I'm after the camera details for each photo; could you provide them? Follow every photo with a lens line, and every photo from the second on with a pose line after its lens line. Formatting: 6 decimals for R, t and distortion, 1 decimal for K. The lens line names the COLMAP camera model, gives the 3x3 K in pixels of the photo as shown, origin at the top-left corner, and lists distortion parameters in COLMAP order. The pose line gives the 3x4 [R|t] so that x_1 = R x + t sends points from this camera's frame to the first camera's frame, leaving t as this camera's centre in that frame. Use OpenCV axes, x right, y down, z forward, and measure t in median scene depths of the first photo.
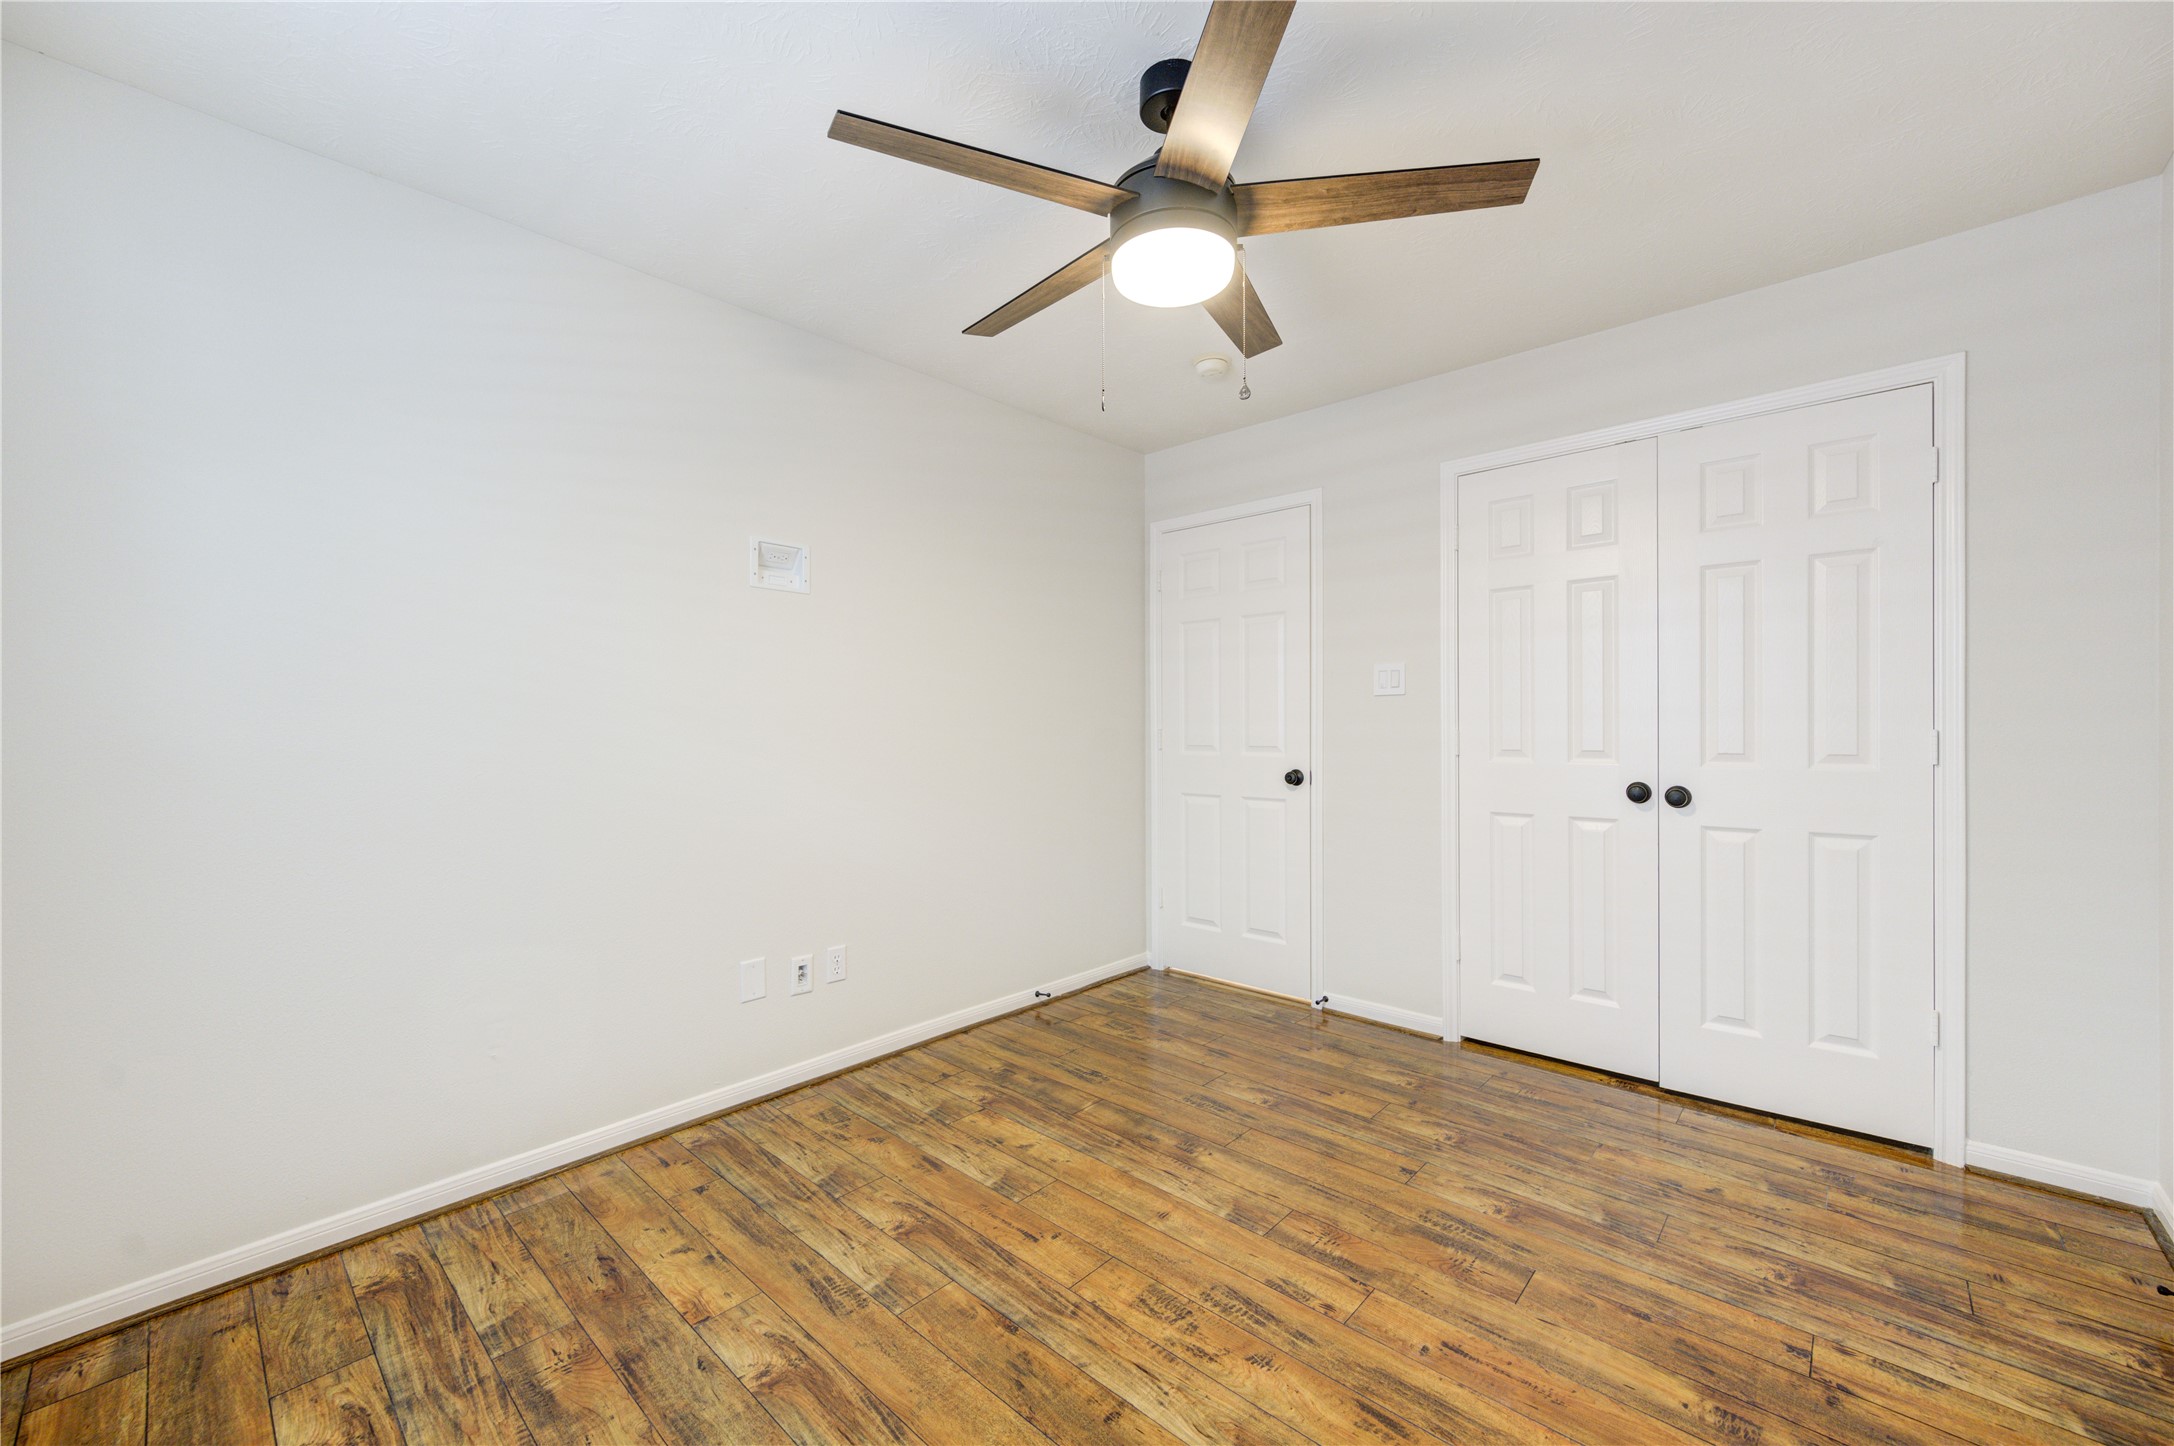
lens RADIAL K [[841.9, 0, 1075.4], [0, 841.9, 733.5], [0, 0, 1]] dist [-0.000489, 0.000119]
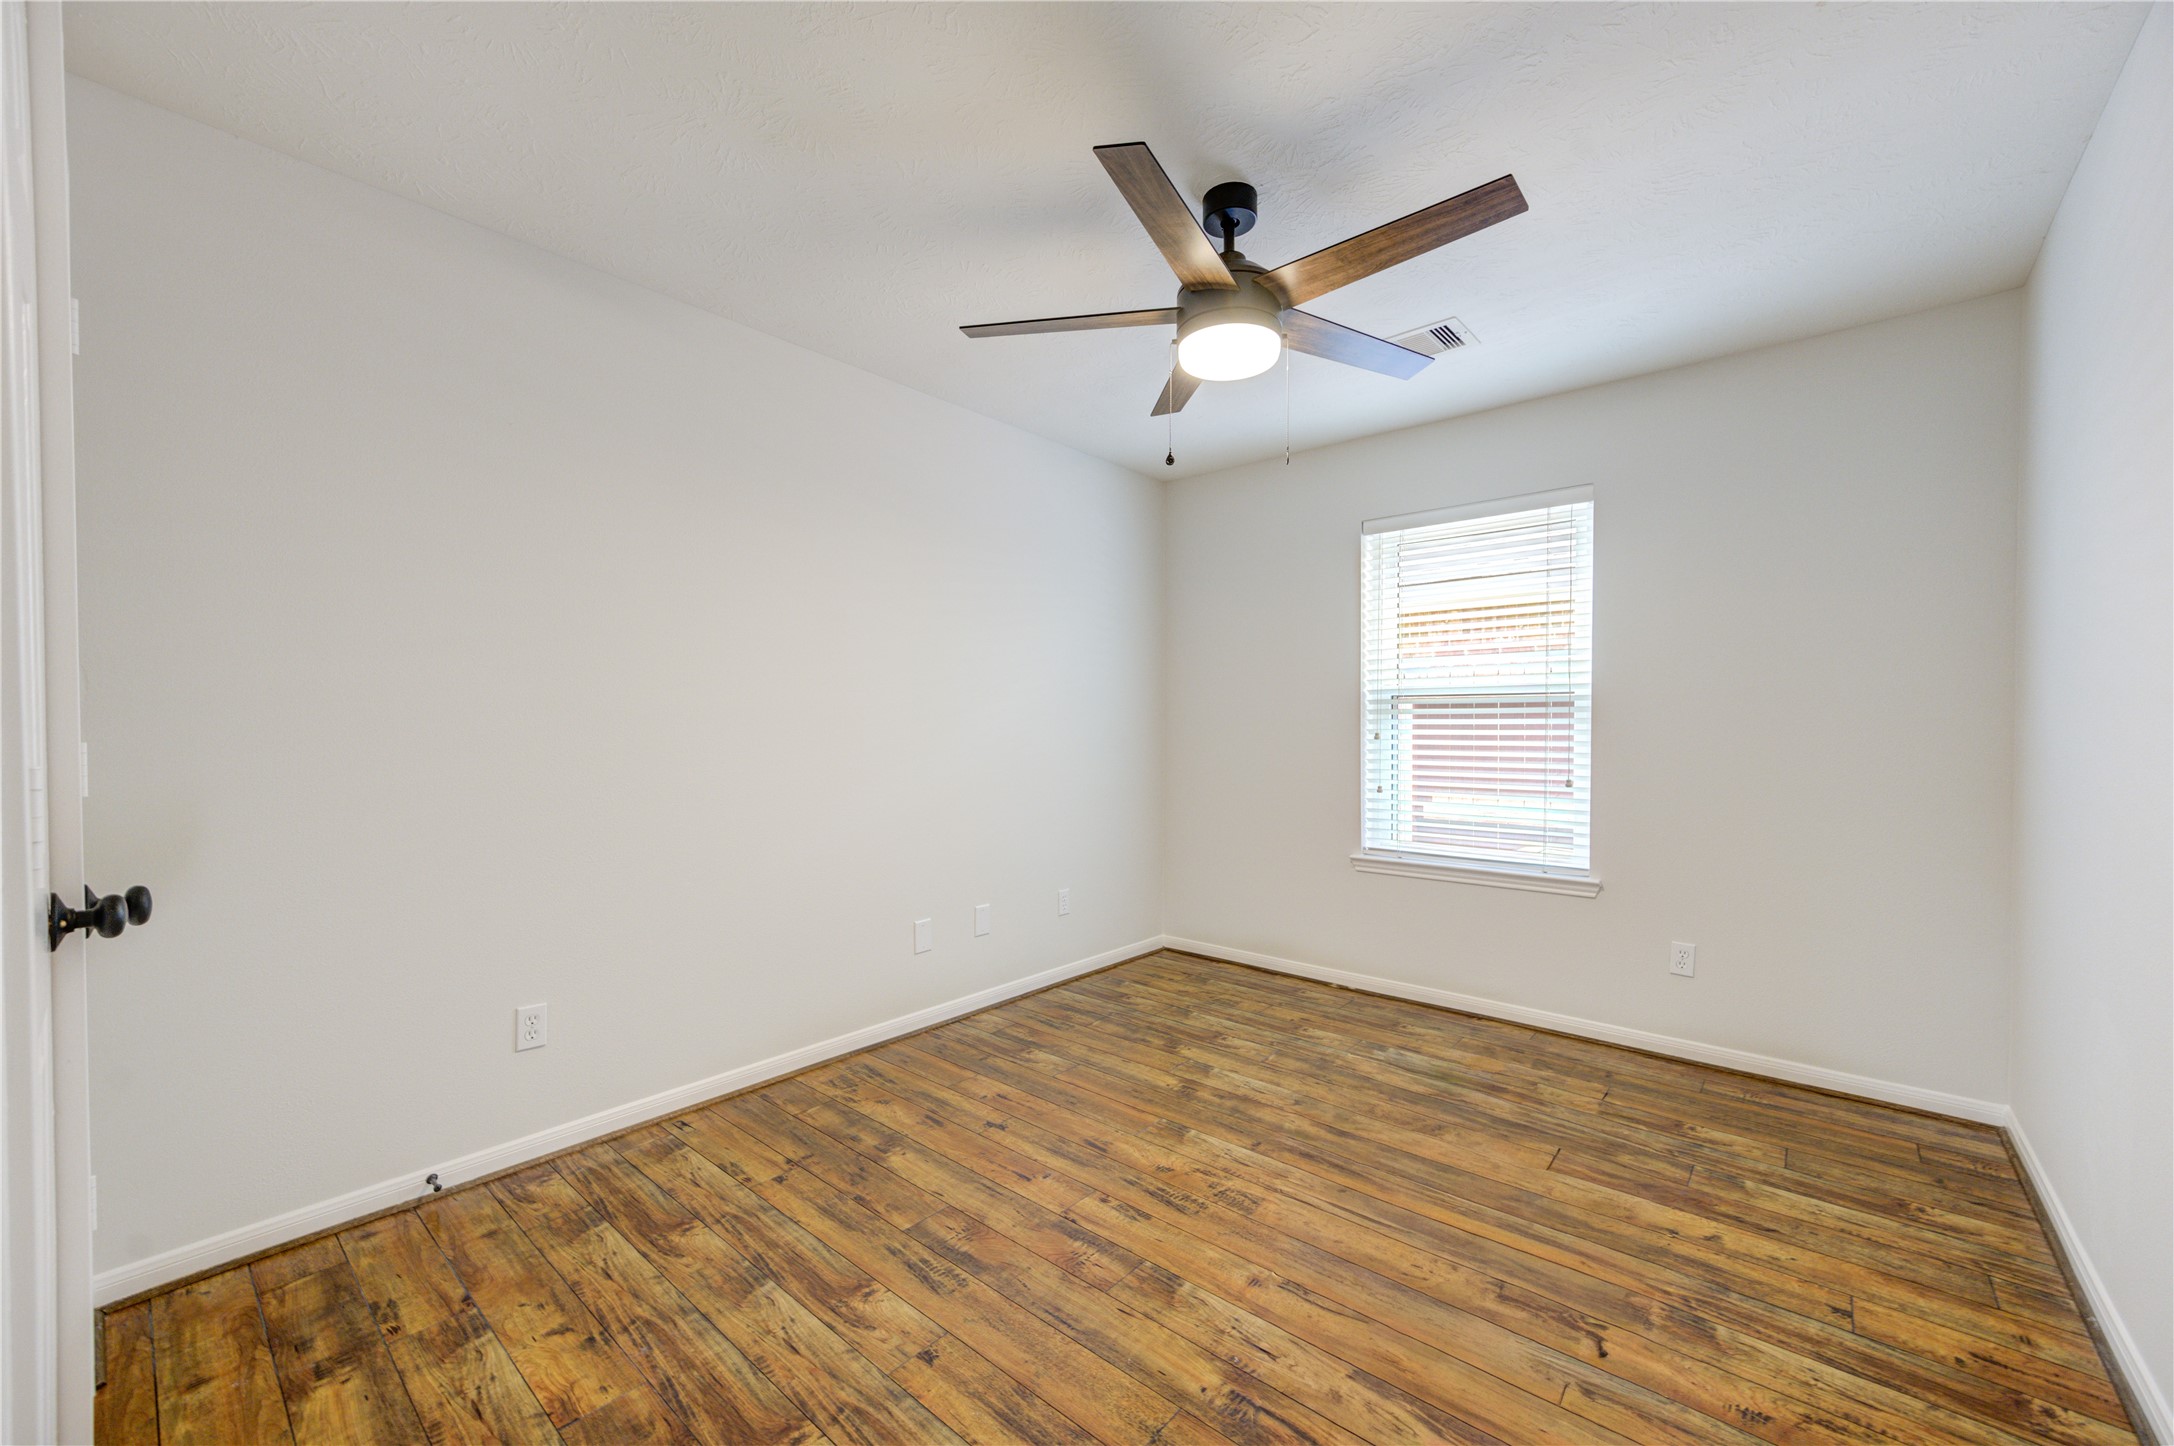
lens RADIAL K [[815.6, 0, 1117.6], [0, 815.6, 736.1], [0, 0, 1]] dist [0.012515, 0.000090]
pose [[-0.997475, 0.006154, -0.070758, 0.315761], [0.004501, 0.999714, 0.023488, -0.022314], [0.070882, 0.023110, -0.997217, 1.903792]]
